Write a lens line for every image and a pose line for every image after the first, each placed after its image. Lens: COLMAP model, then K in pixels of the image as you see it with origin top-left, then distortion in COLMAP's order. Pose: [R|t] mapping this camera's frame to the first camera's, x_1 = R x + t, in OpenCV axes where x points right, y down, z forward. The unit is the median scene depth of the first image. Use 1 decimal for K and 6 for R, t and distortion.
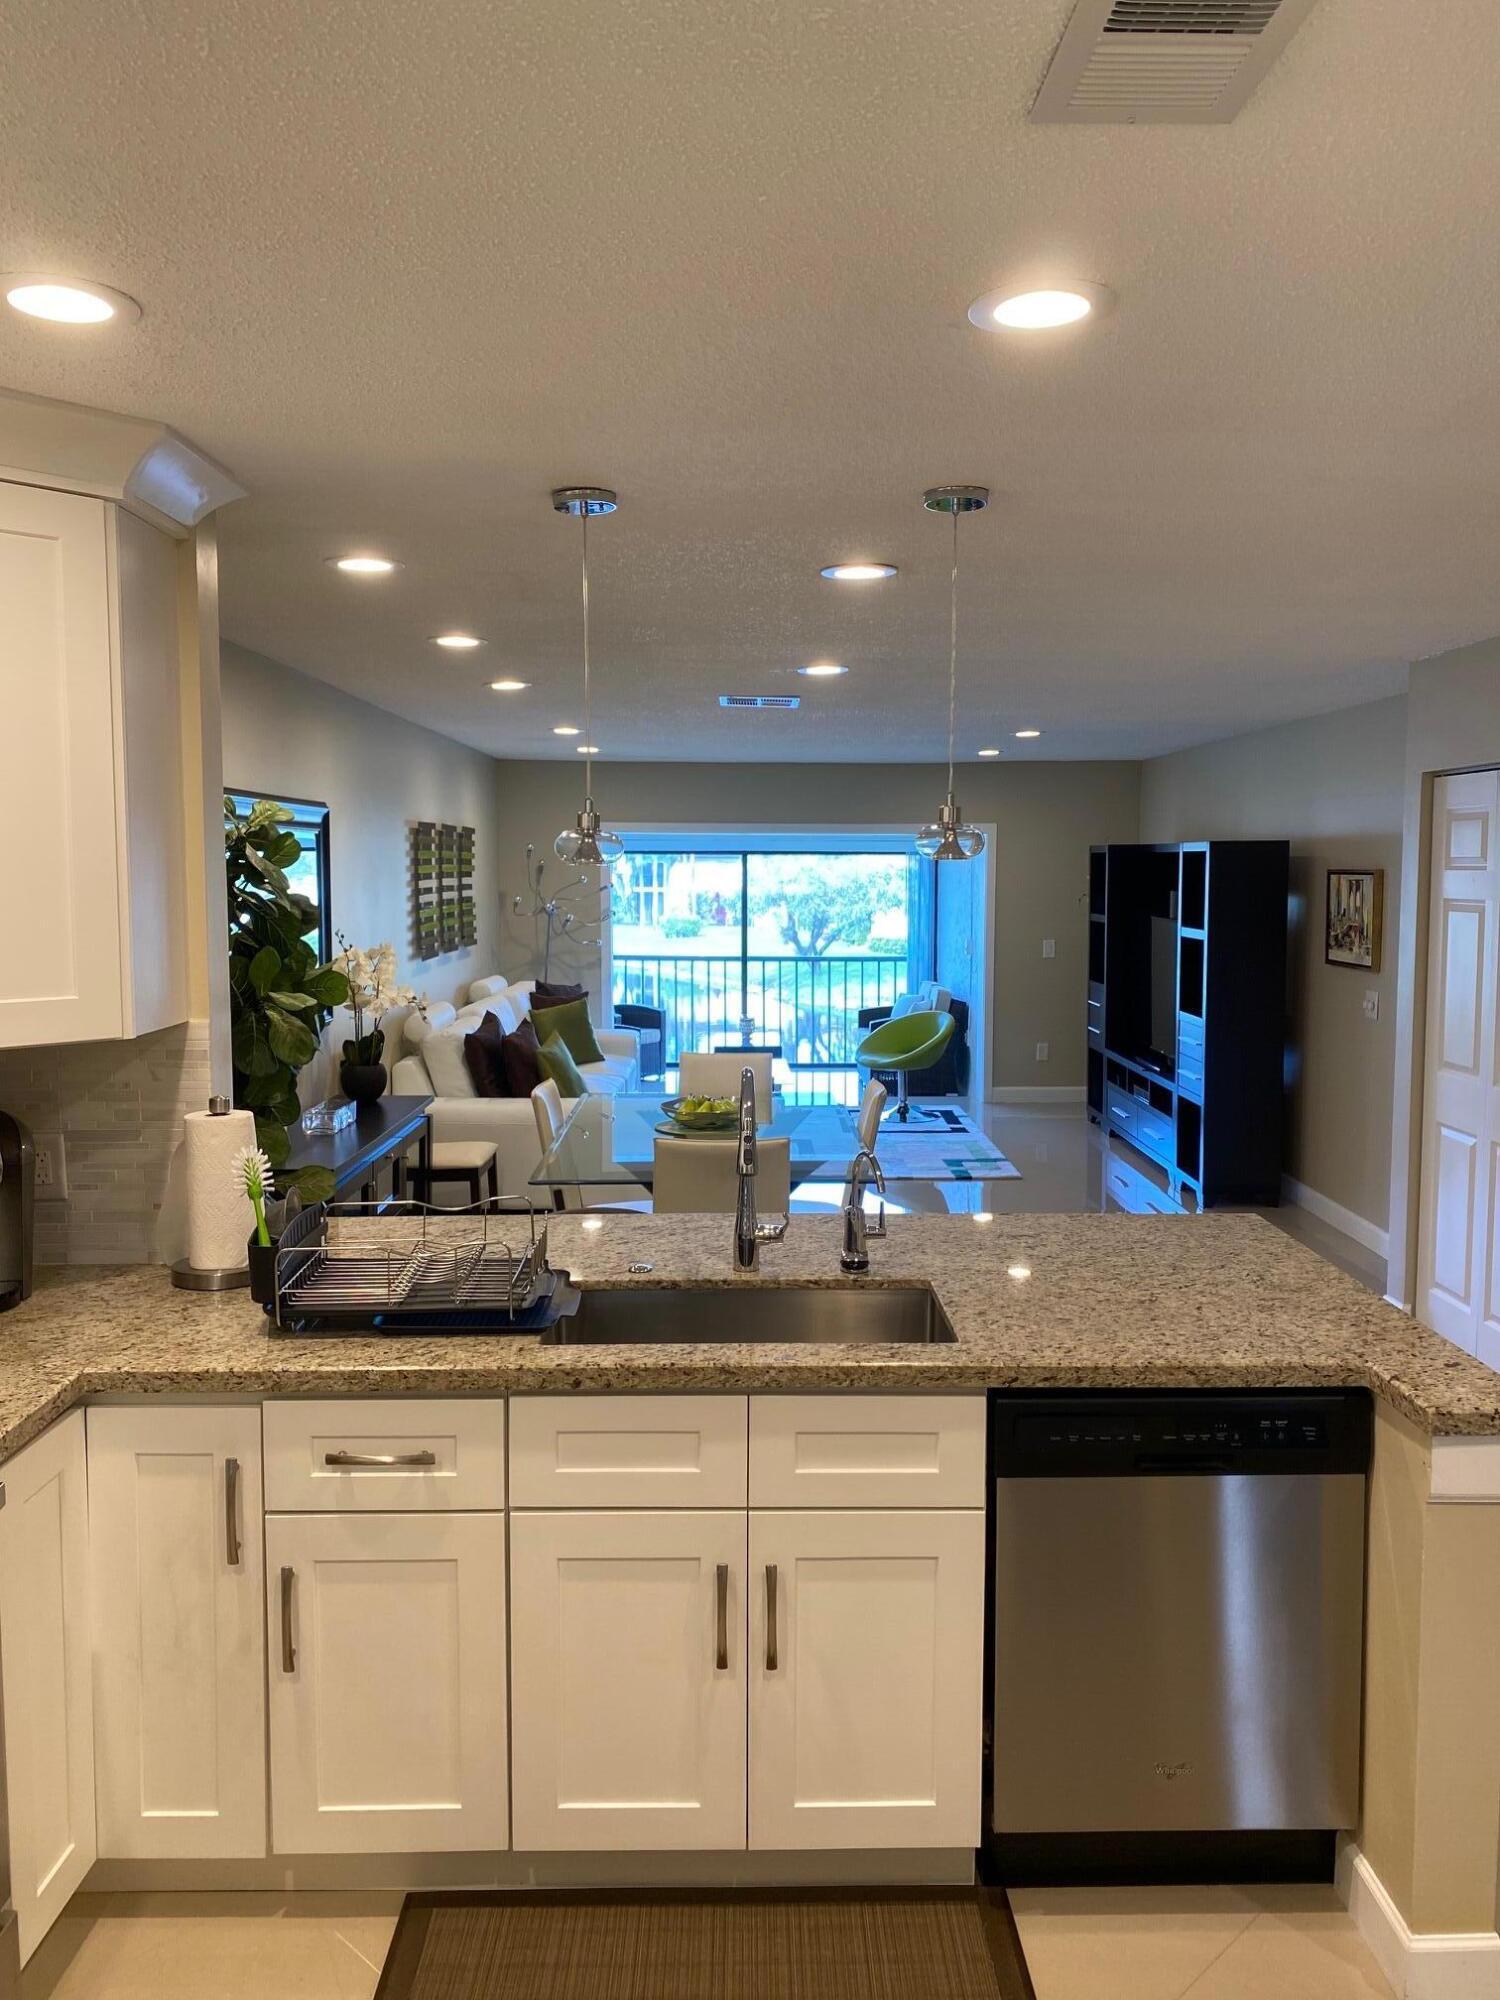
lens RADIAL K [[1529.4, 0, 763.6], [0, 1529.4, 1002.7], [0, 0, 1]] dist [0.038038, -0.057559]
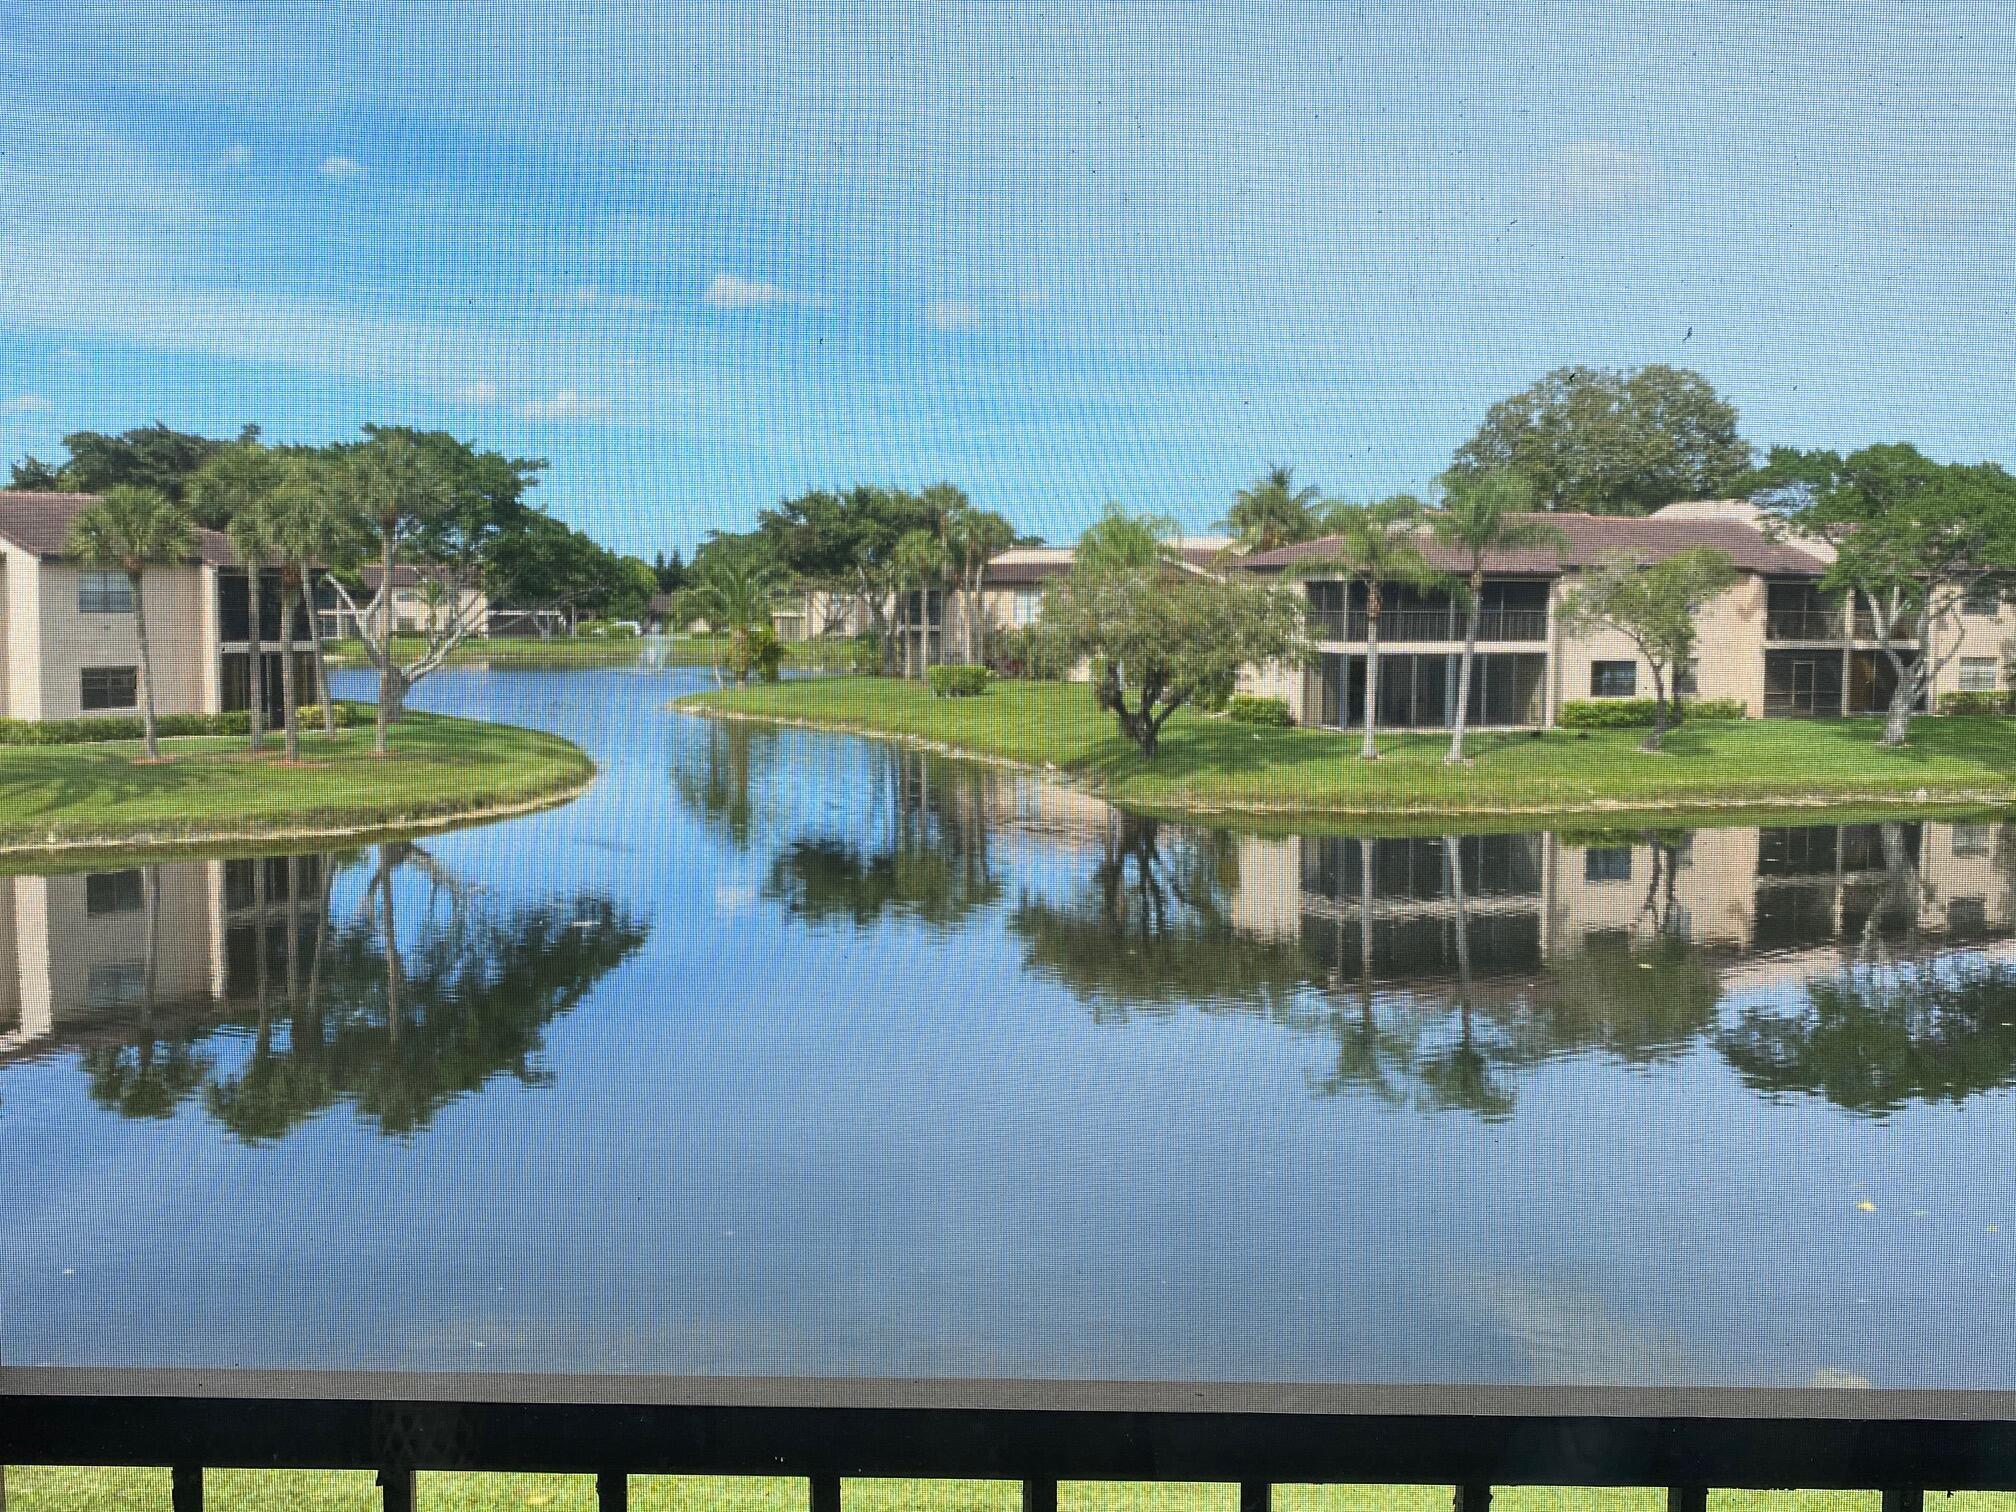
lens RADIAL K [[1901.9, 0, 1000.4], [0, 1901.9, 738.9], [0, 0, 1]] dist [0.057177, 0.000000]
pose [[0.998807, 0.005407, -0.048535, 0.073498], [-0.006182, 0.999855, -0.015836, -0.095707], [0.048443, 0.016117, 0.998696, 1.372676]]
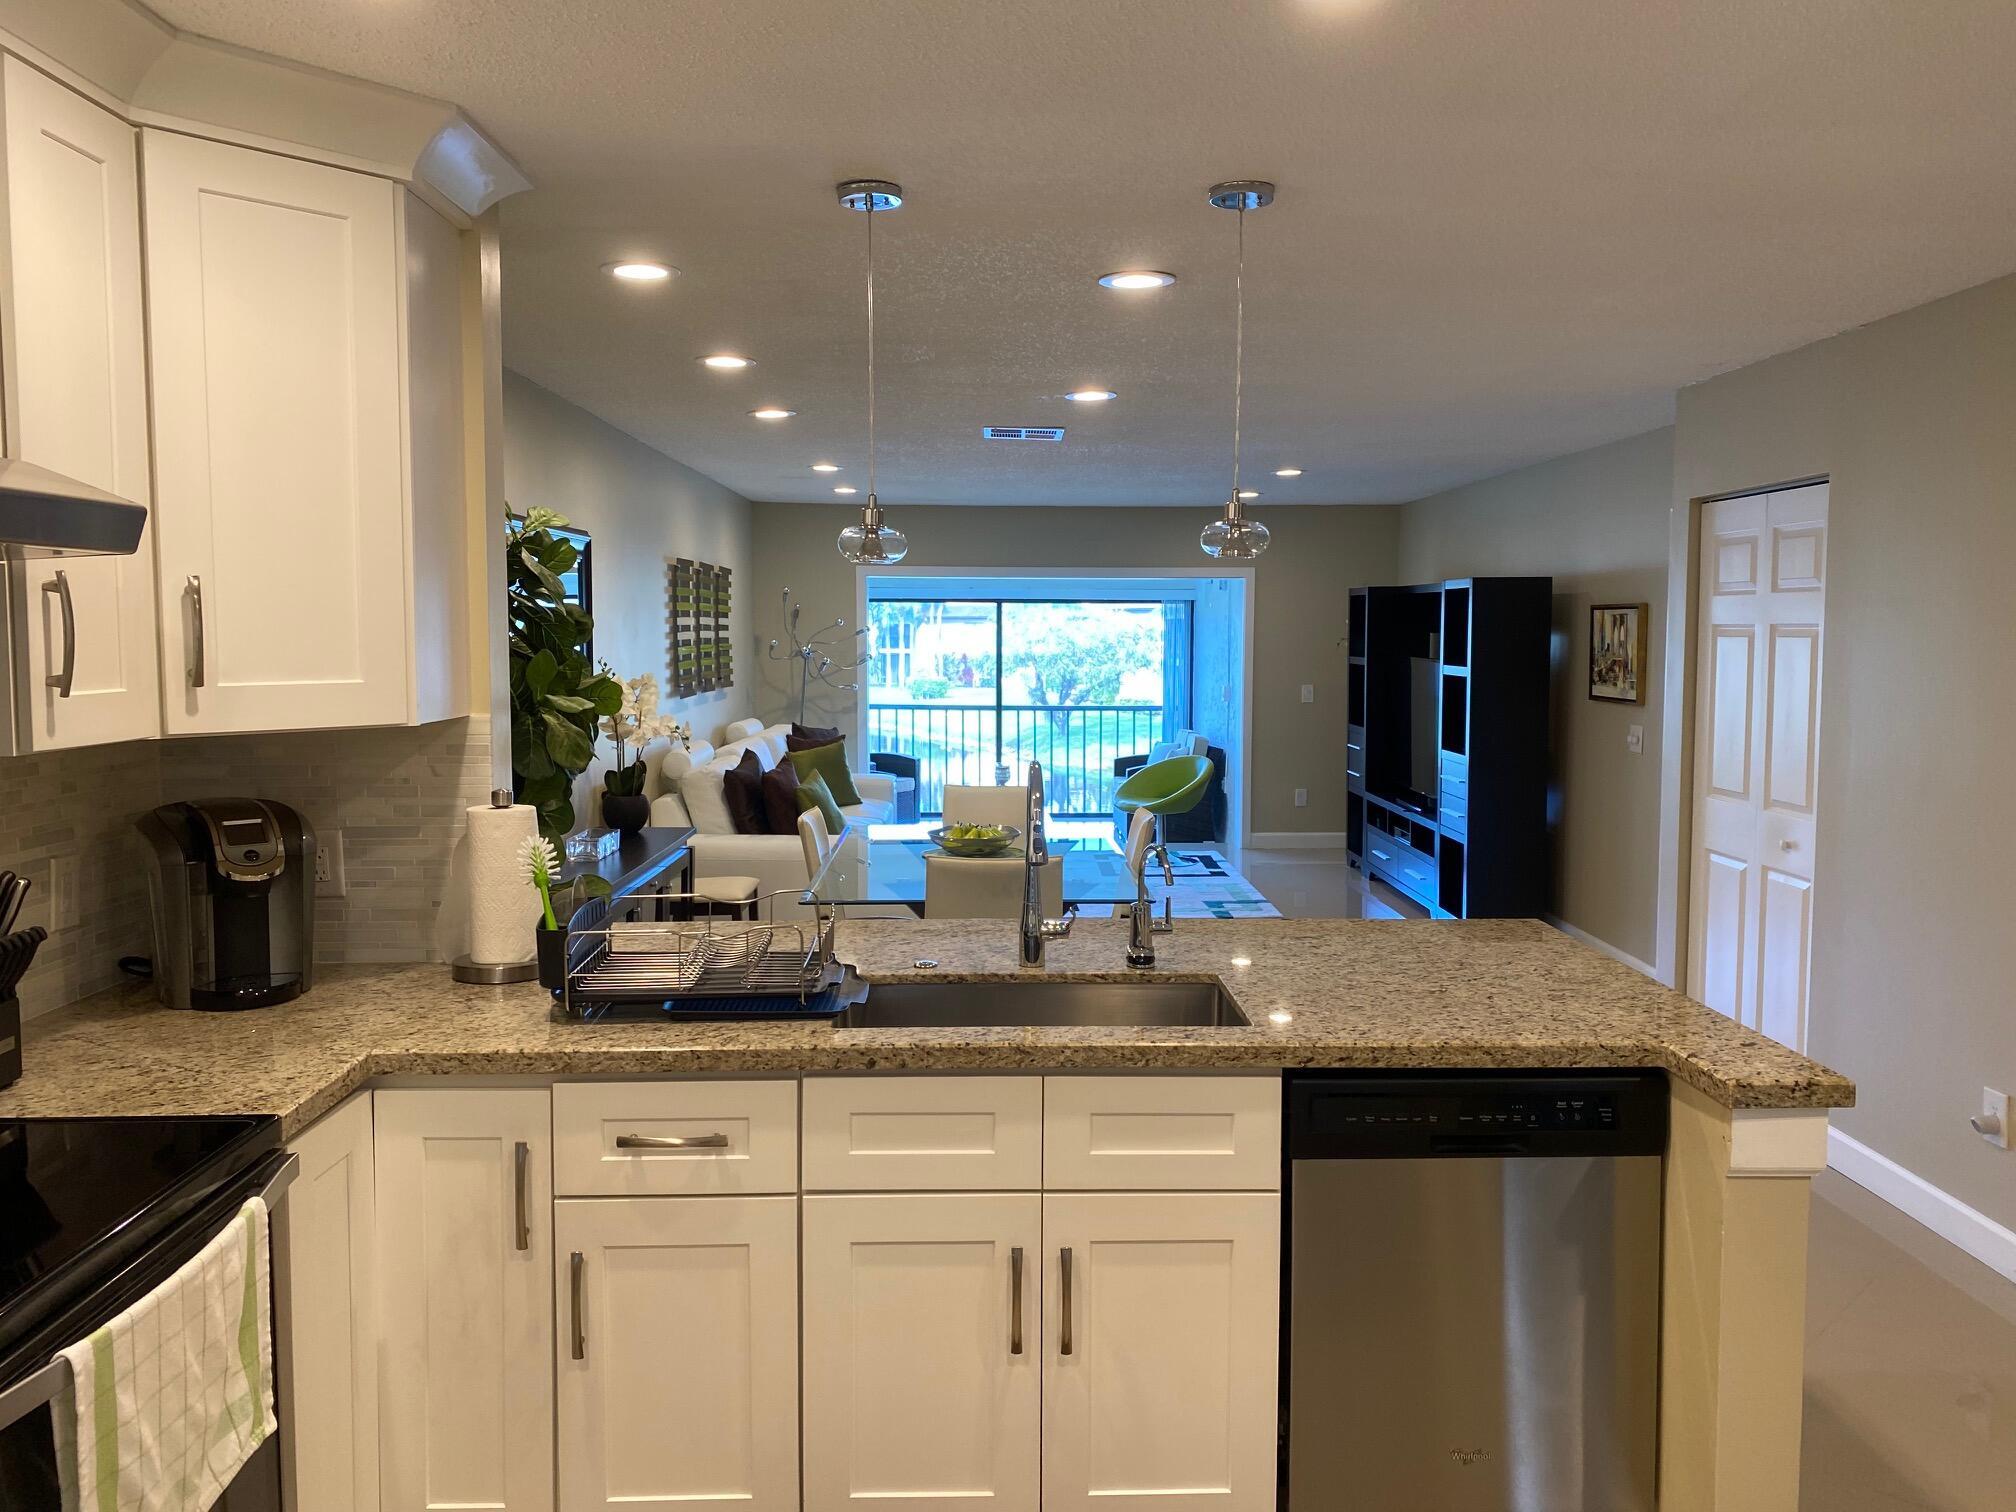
lens RADIAL K [[1541.7, 0, 1025.7], [0, 1541.7, 746.7], [0, 0, 1]] dist [0.038038, -0.057559]
pose [[0.999947, -0.000070, 0.010318, -0.008057], [0.000205, 0.999915, -0.013015, 0.014165], [-0.010316, 0.013017, 0.999862, -0.000907]]
